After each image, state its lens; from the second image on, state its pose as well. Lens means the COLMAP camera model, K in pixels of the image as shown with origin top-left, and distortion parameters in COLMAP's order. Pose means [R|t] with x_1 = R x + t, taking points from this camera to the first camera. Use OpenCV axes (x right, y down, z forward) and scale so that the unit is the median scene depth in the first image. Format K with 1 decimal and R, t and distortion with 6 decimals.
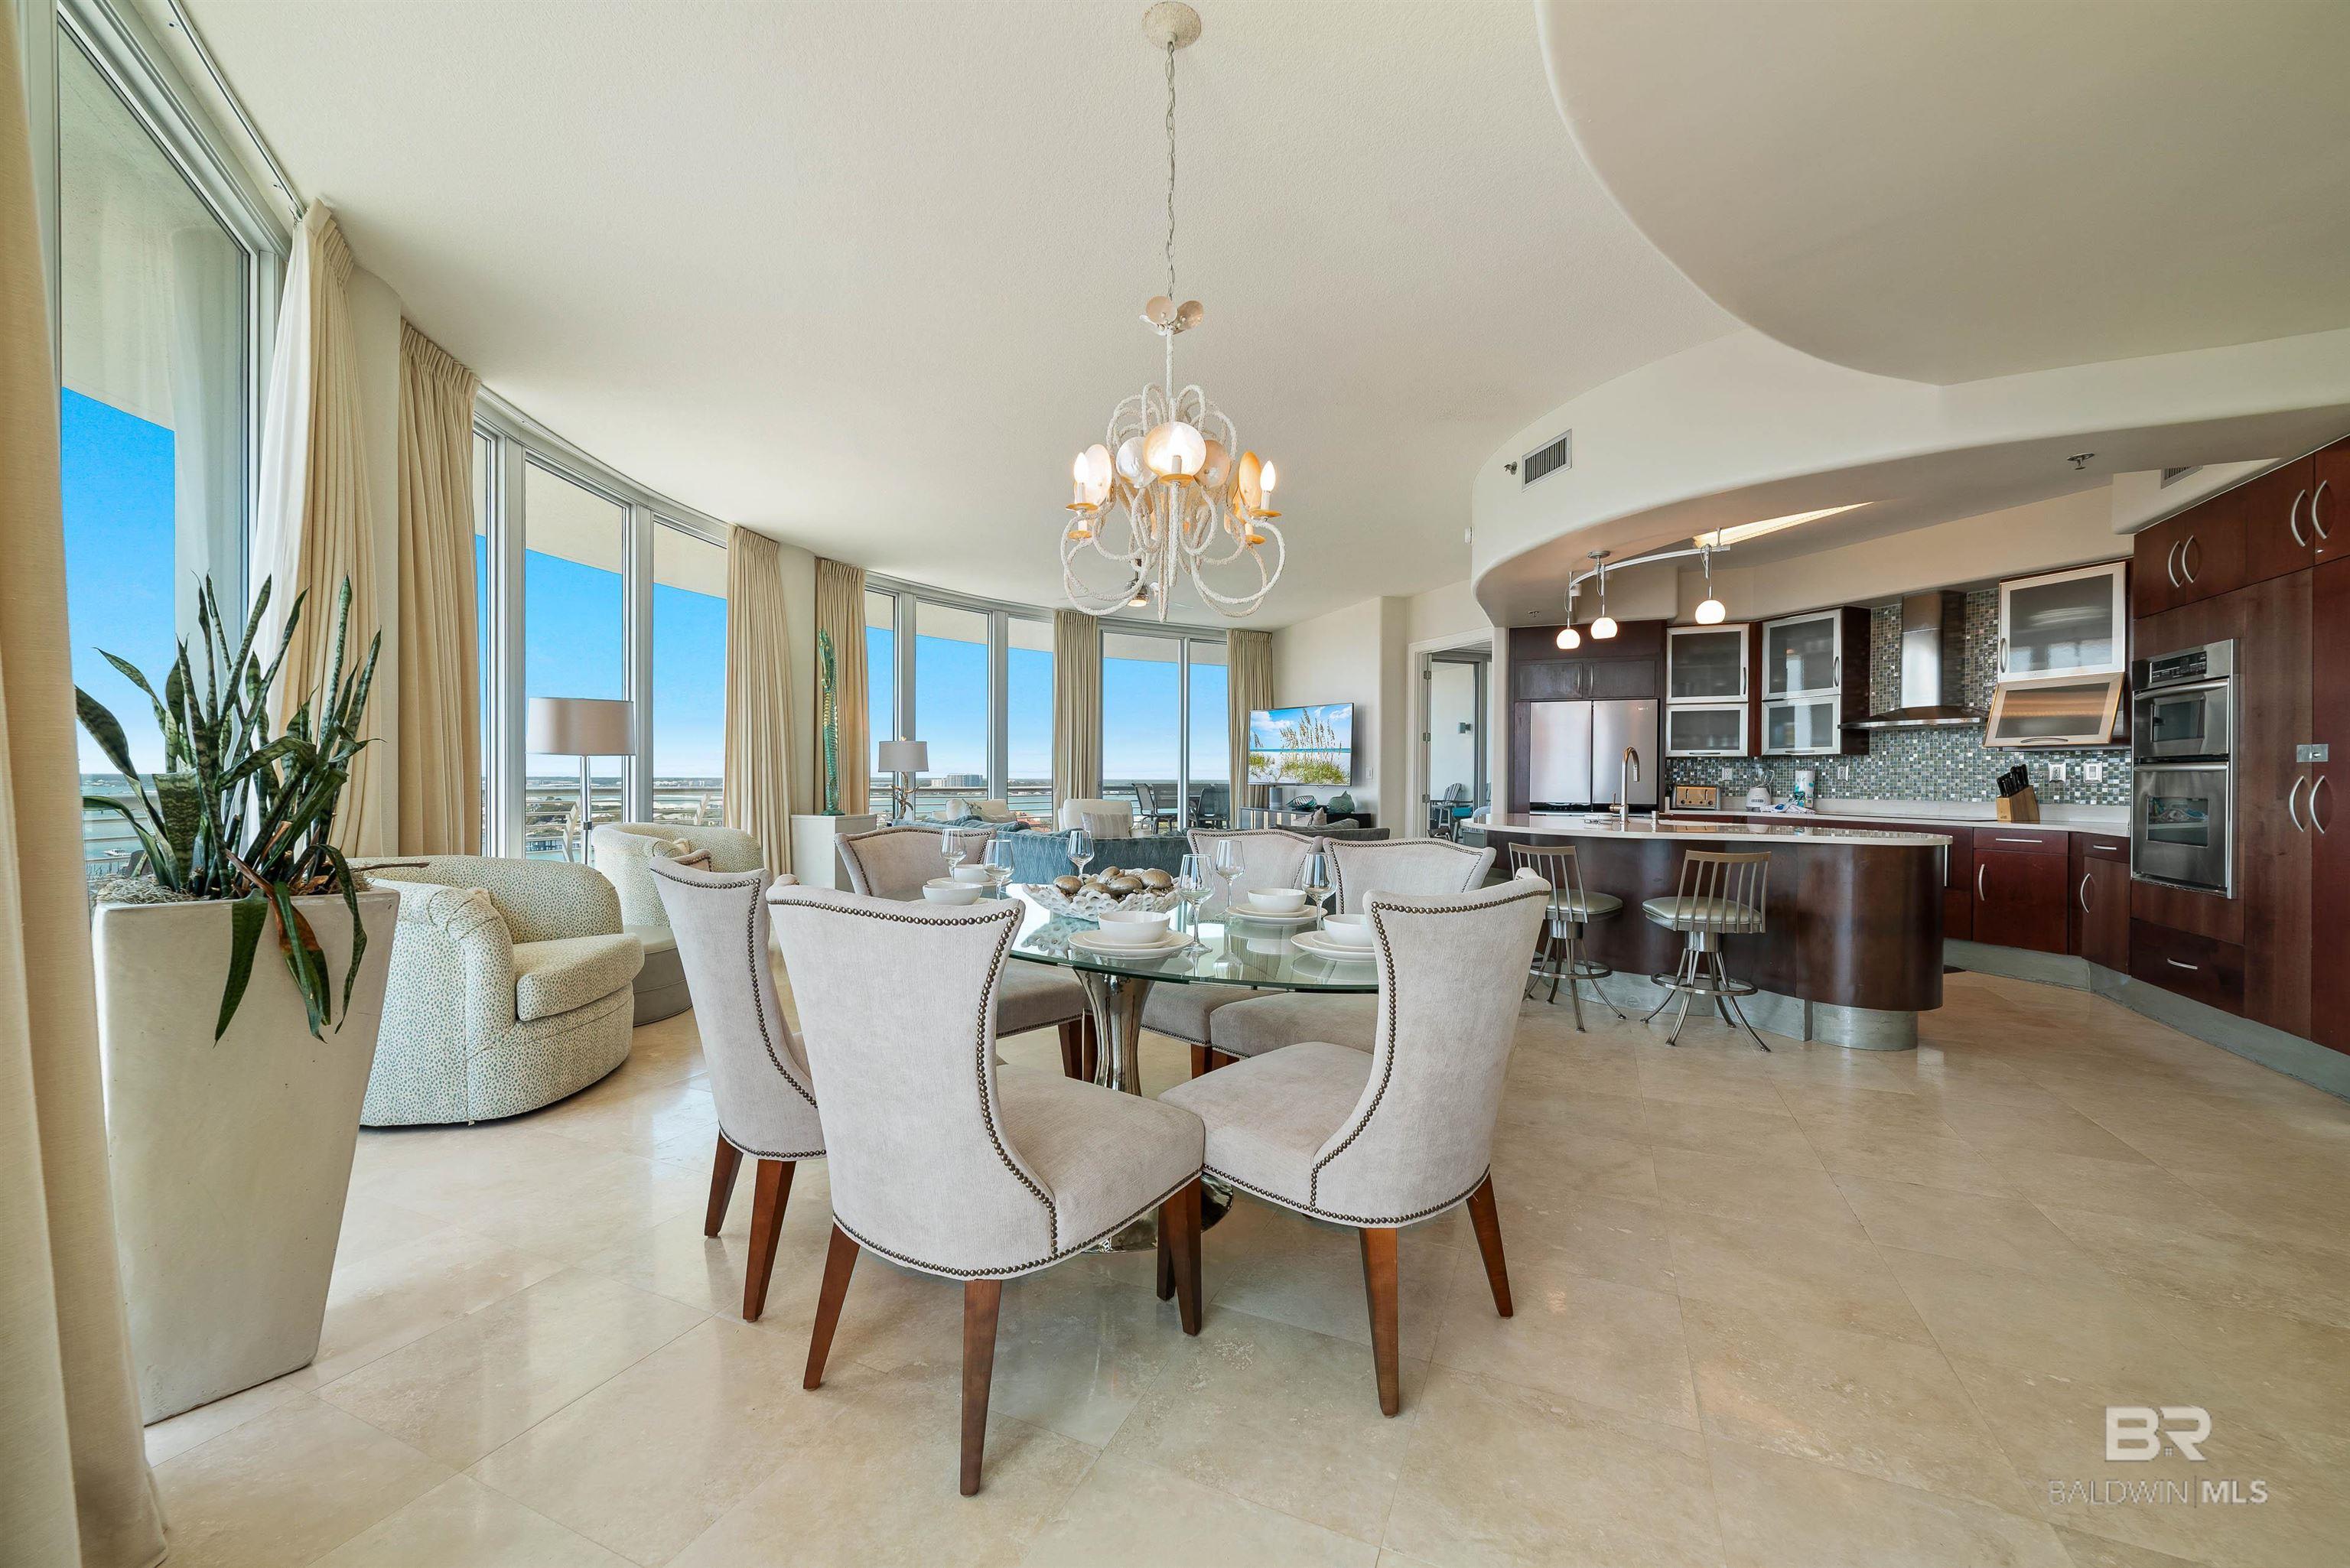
lens RADIAL K [[901.7, 0, 1176.2], [0, 901.7, 787.8], [0, 0, 1]] dist [0.001987, 0.000468]
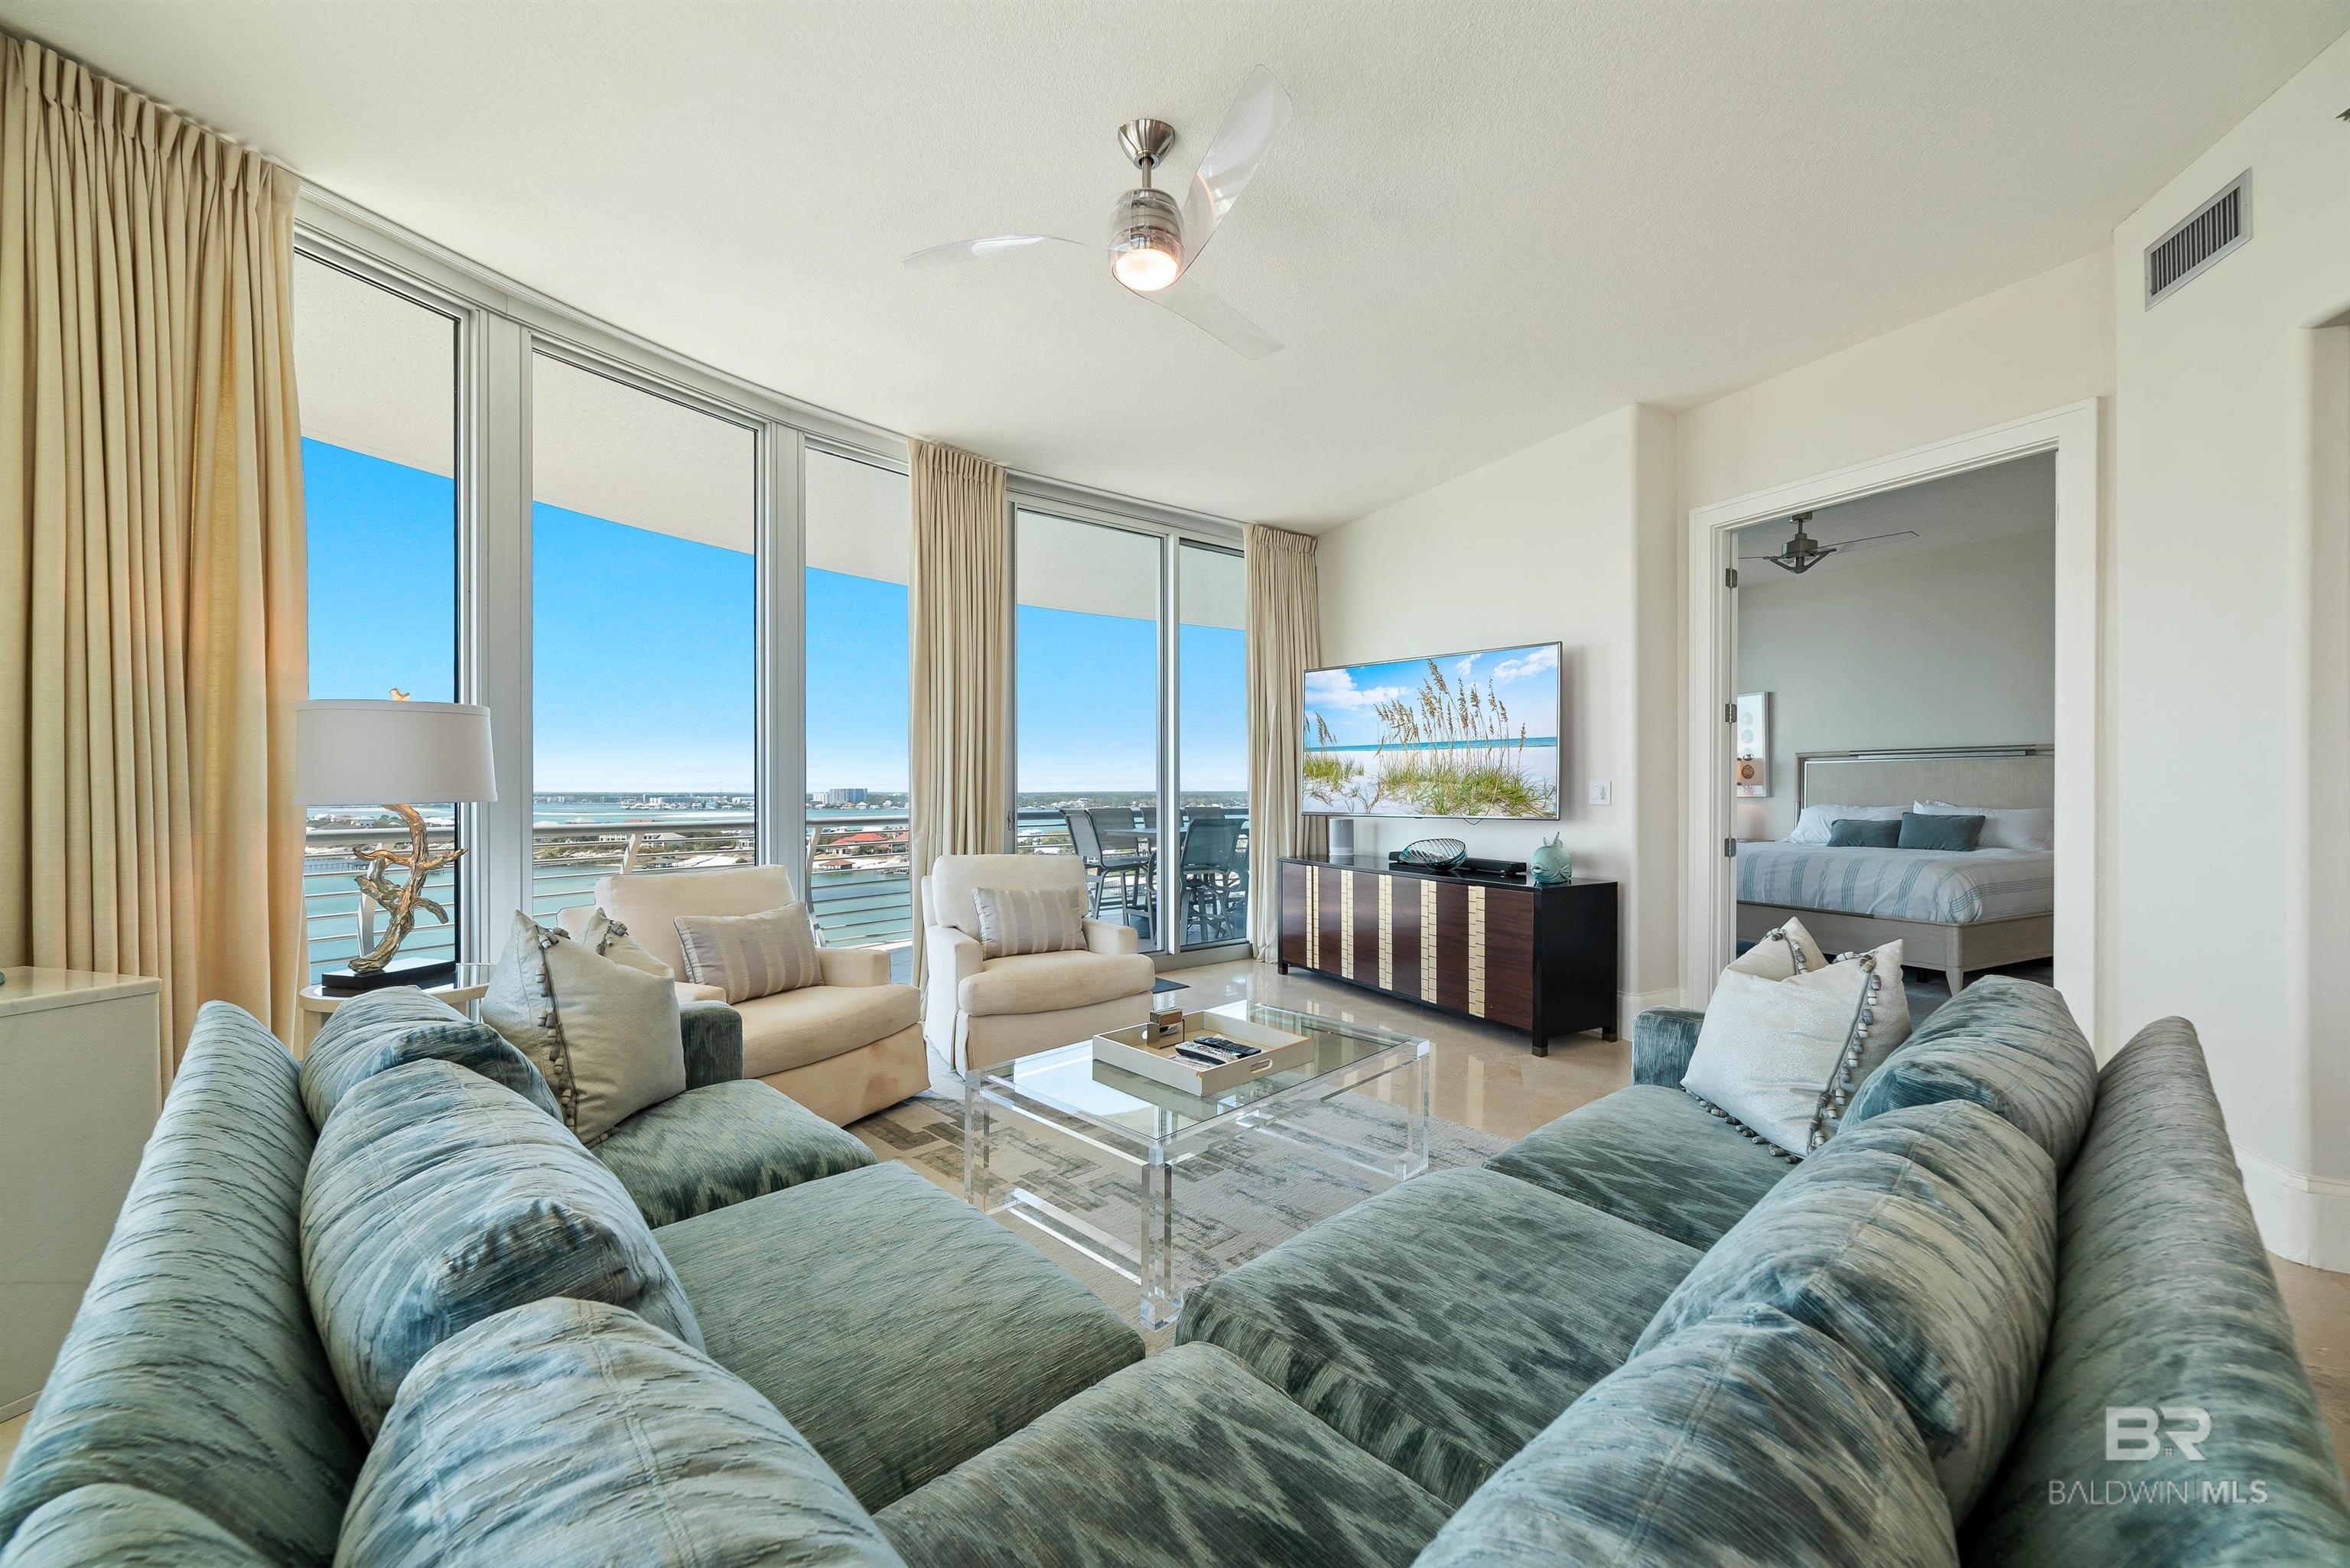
lens RADIAL K [[906.9, 0, 1167.5], [0, 906.9, 790.7], [0, 0, 1]] dist [-0.000776, 0.000096]
pose [[0.995144, -0.004105, 0.098343, -0.081875], [0.005512, 0.999886, -0.014038, -0.017674], [-0.098274, 0.014512, 0.995054, 0.845054]]
